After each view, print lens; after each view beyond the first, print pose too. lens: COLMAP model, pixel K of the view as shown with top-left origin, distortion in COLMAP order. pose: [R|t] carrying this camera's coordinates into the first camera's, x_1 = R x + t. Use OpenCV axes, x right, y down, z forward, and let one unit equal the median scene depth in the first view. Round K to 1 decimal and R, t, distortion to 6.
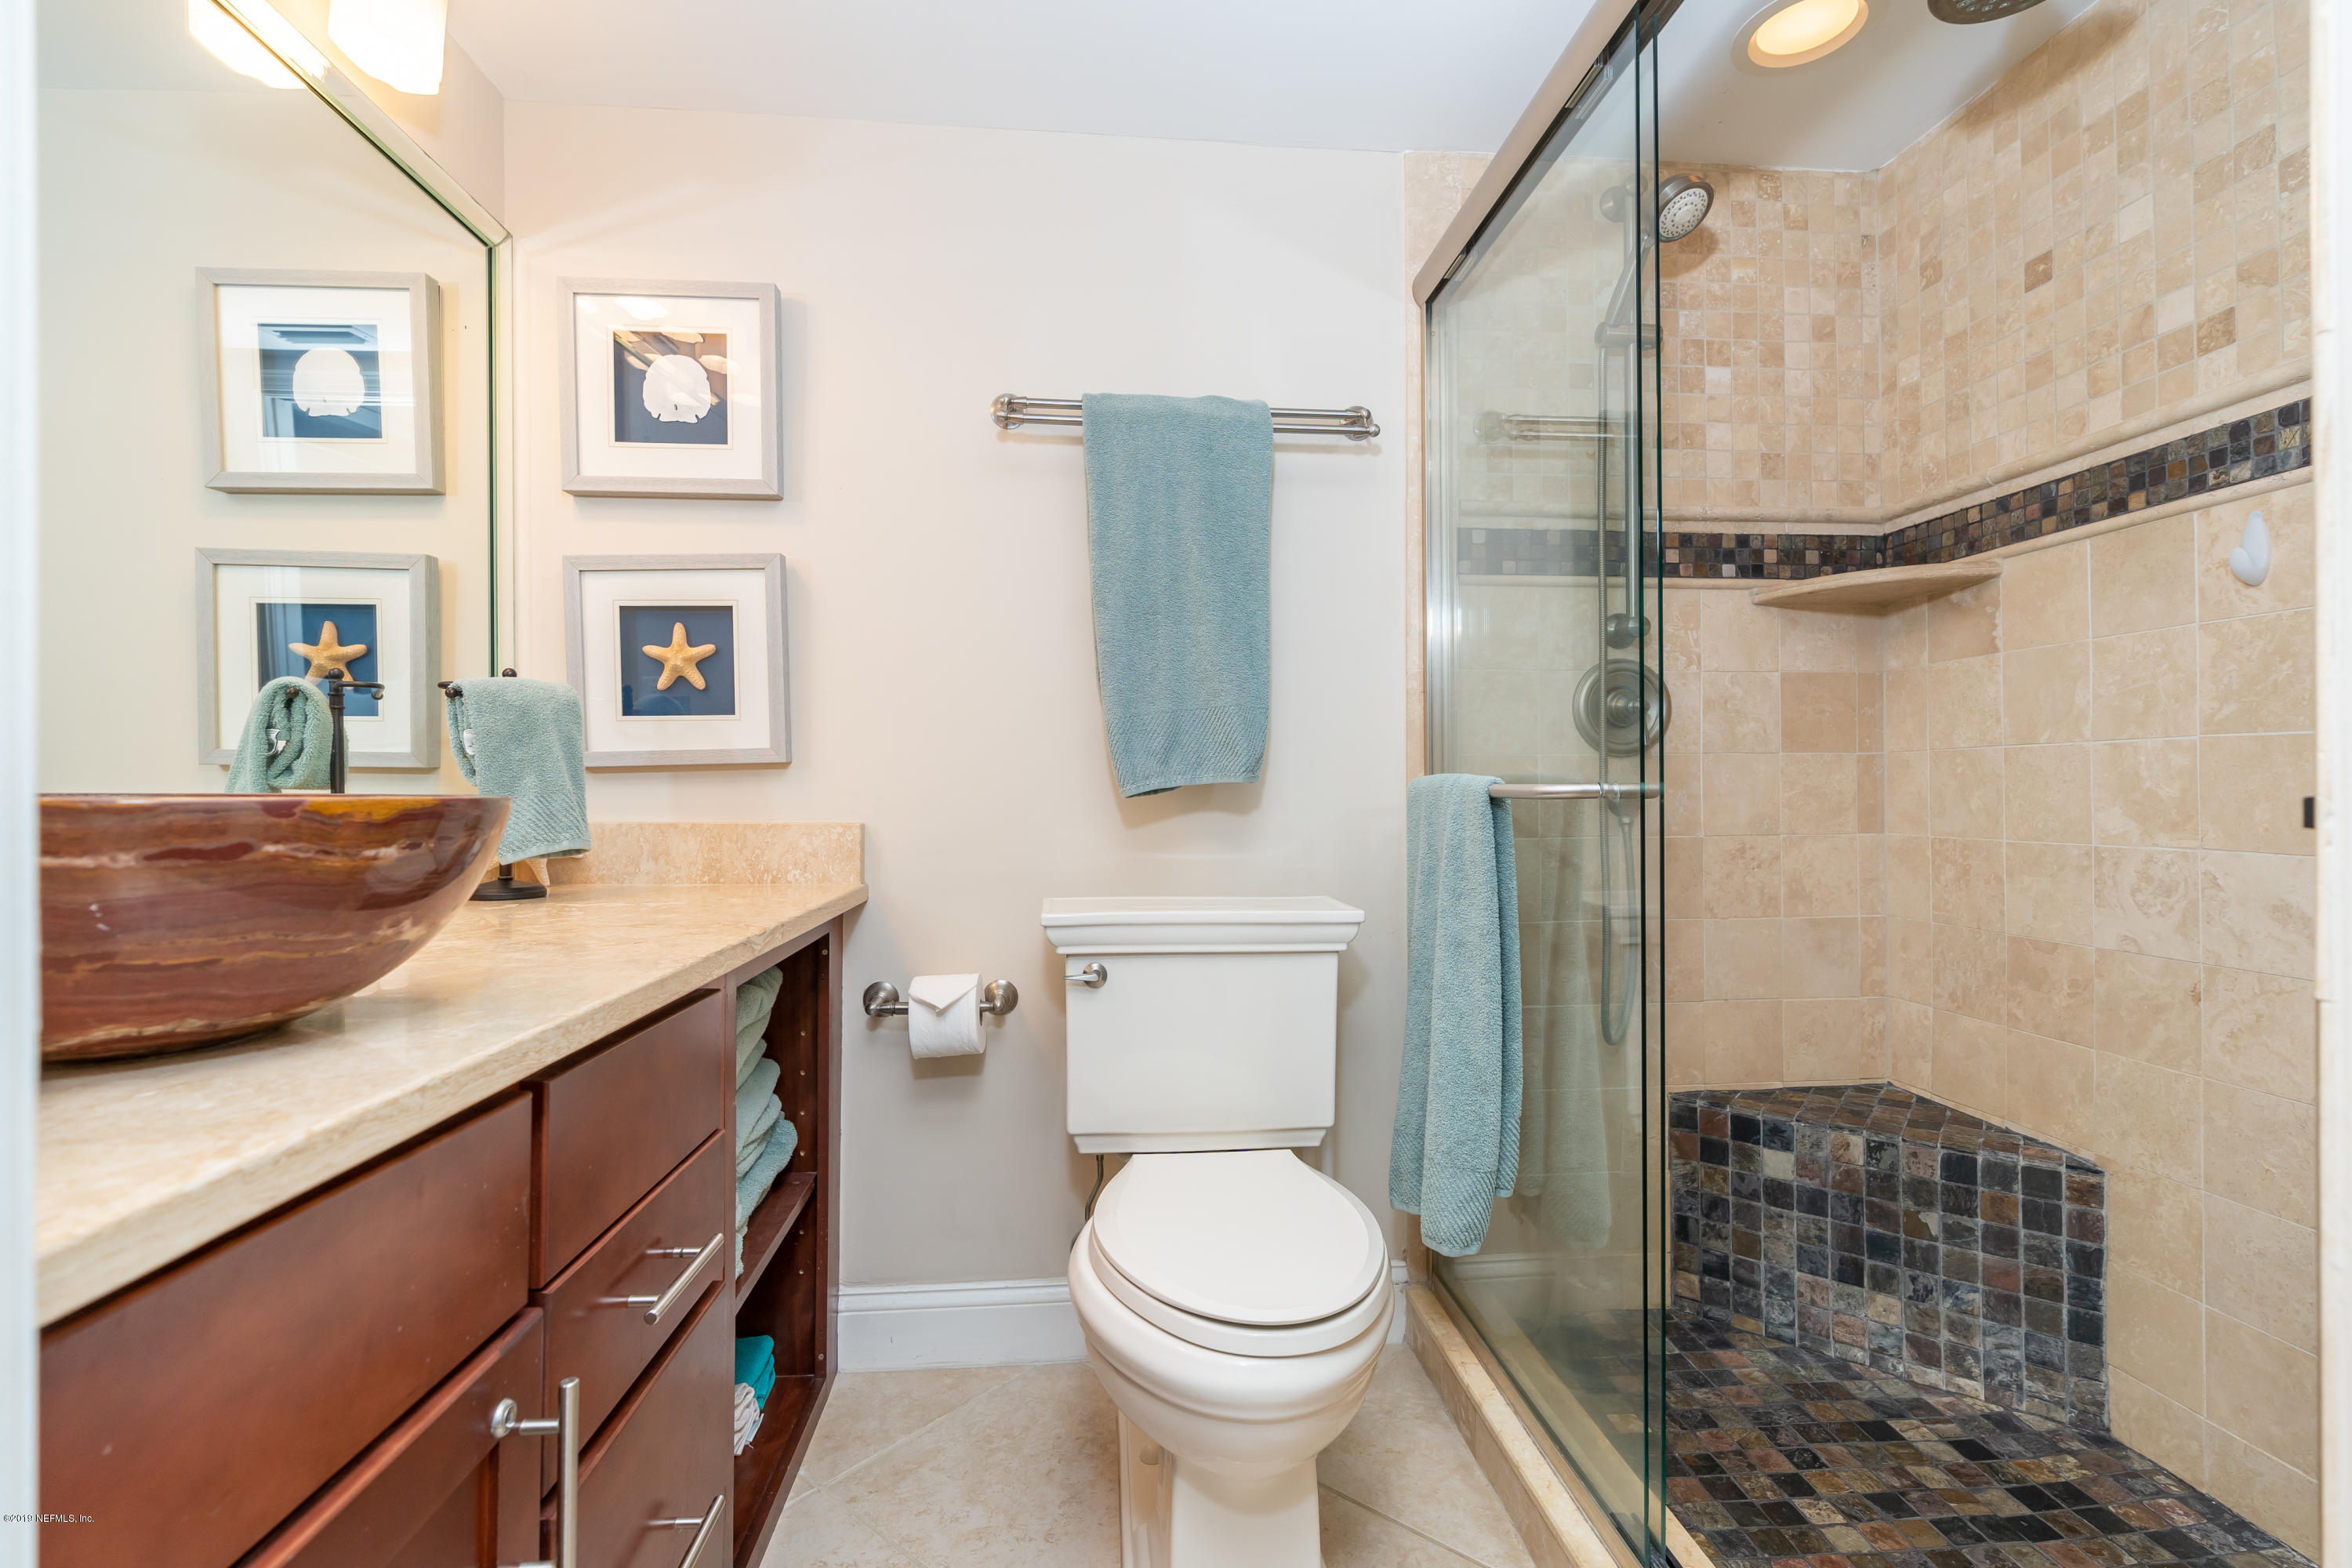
lens RADIAL K [[1046.1, 0, 1179.5], [0, 1046.1, 794.1], [0, 0, 1]] dist [-0.010423, 0.003225]
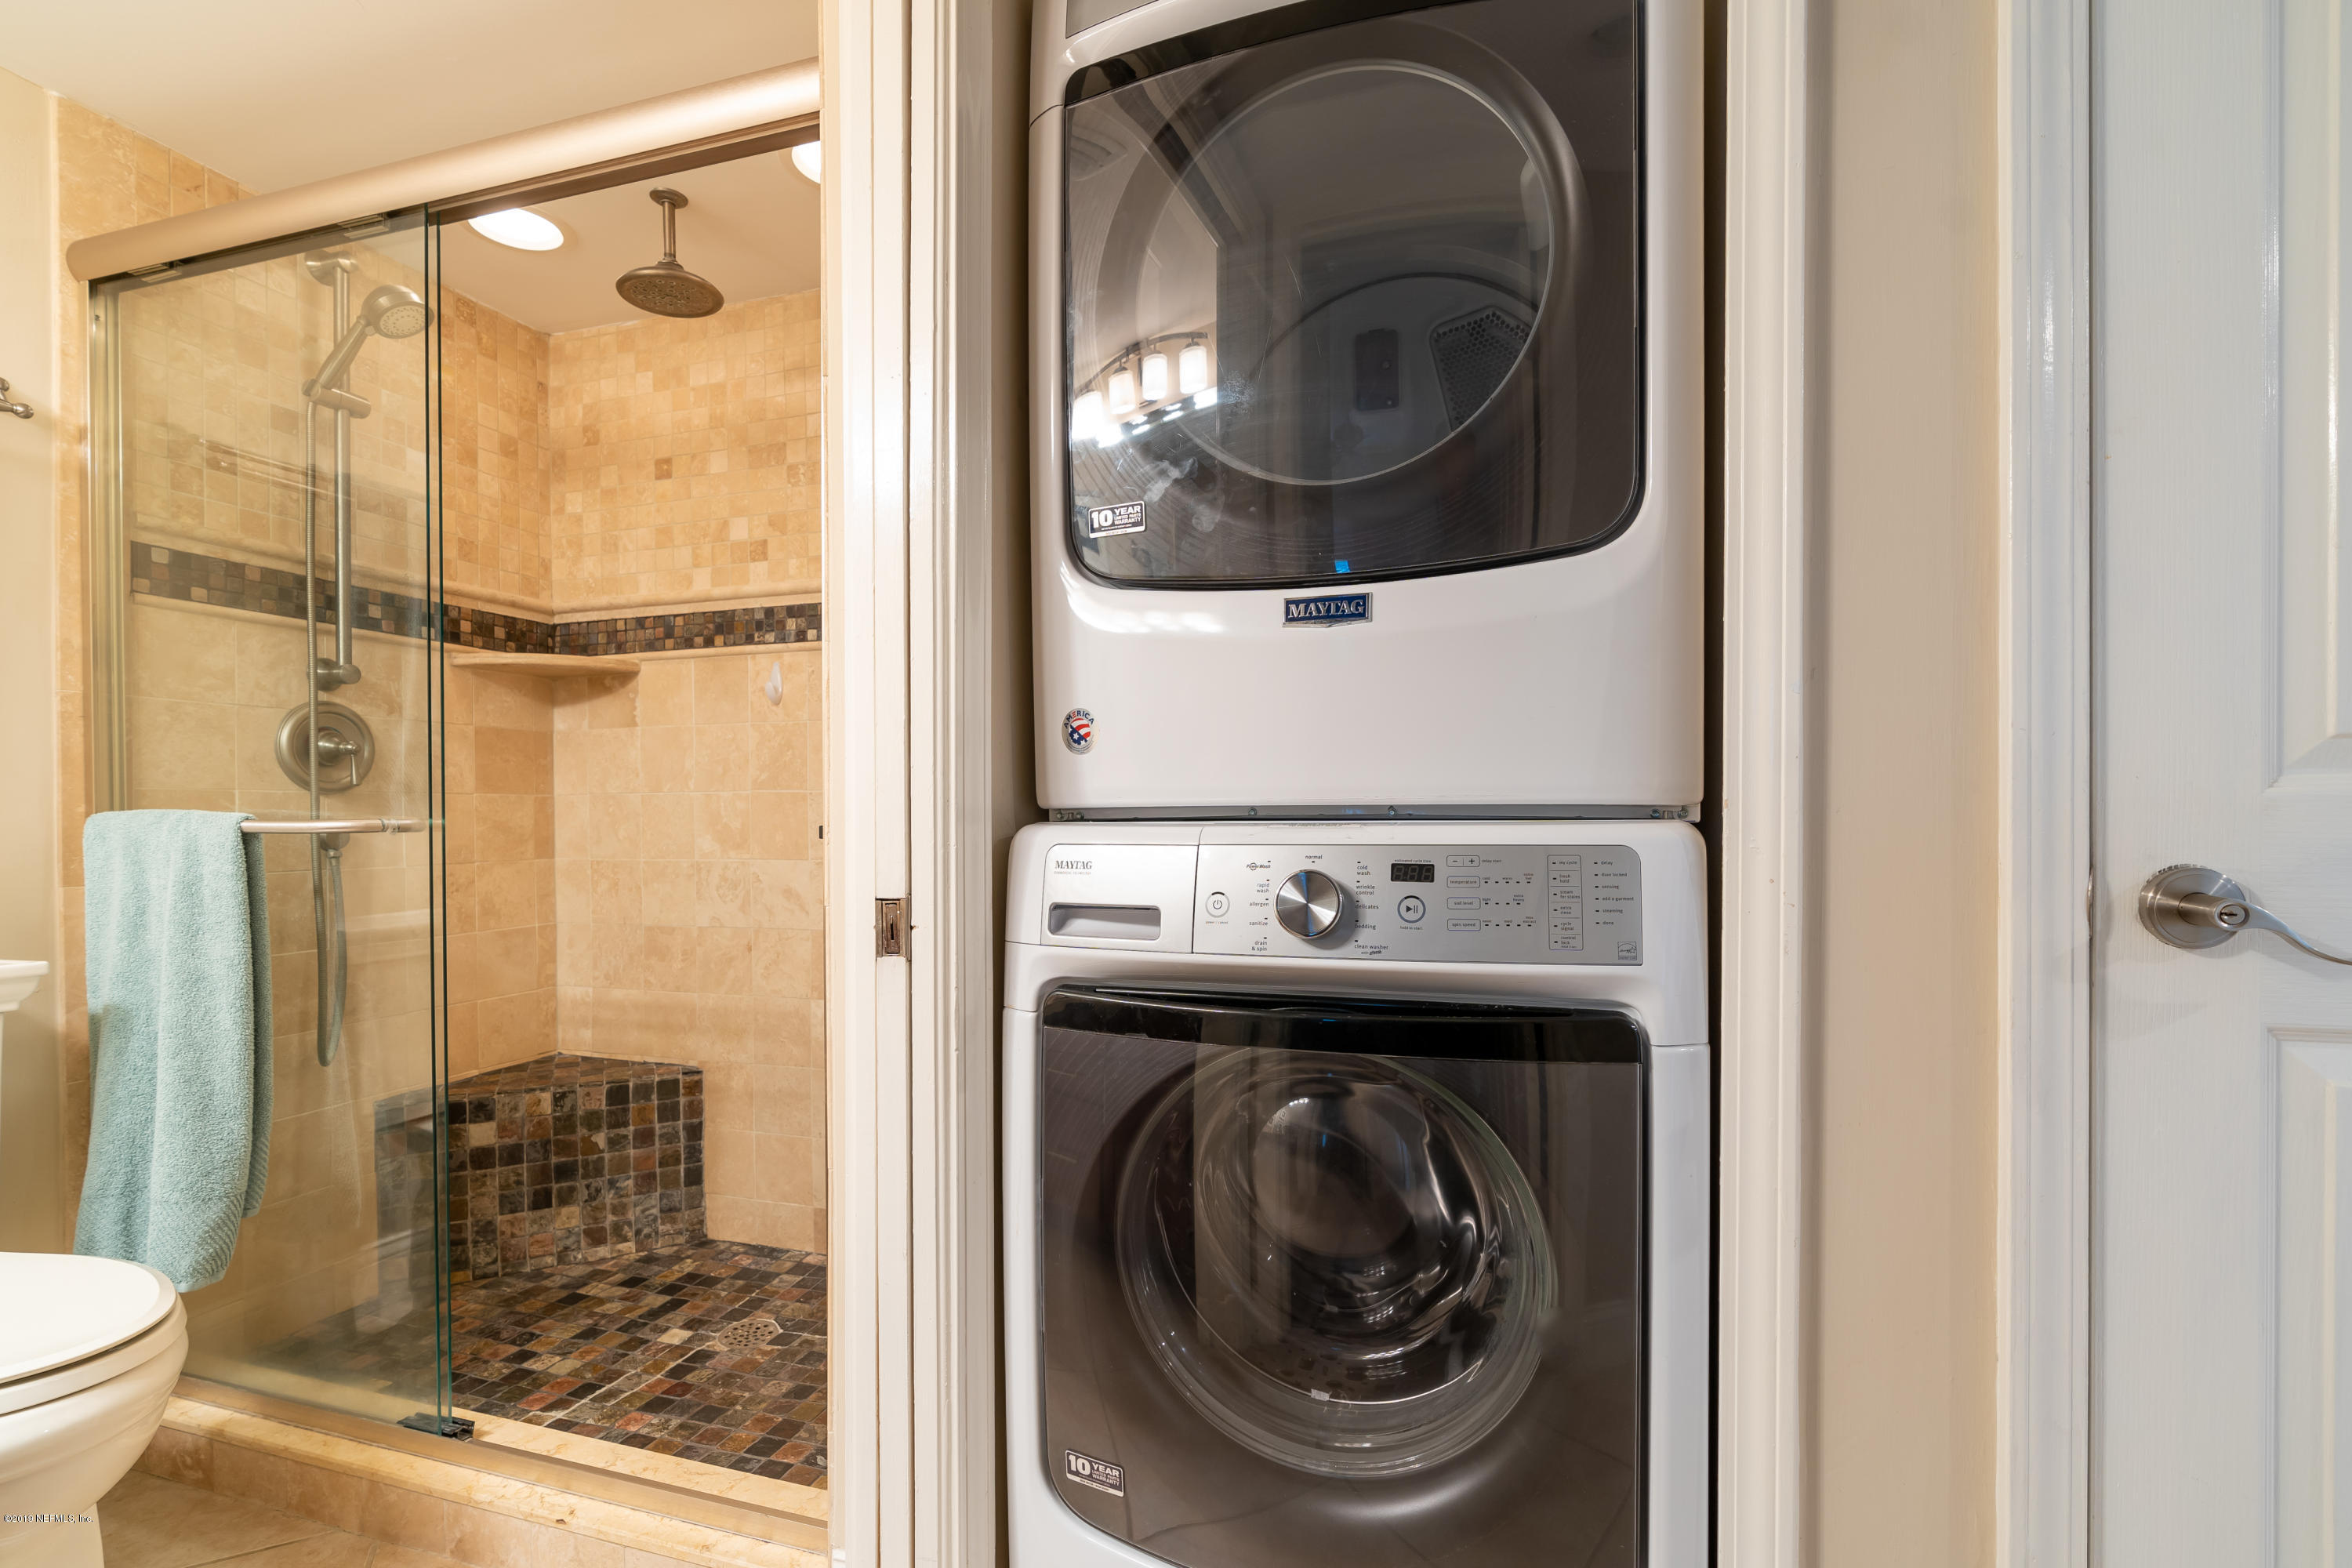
lens RADIAL K [[1046.1, 0, 1179.5], [0, 1046.1, 794.1], [0, 0, 1]] dist [-0.010423, 0.003225]
pose [[0.364948, 0.022189, 0.930764, -0.285642], [0.009045, 0.999584, -0.027376, 0.000767], [-0.930984, 0.018409, 0.364595, -0.219179]]
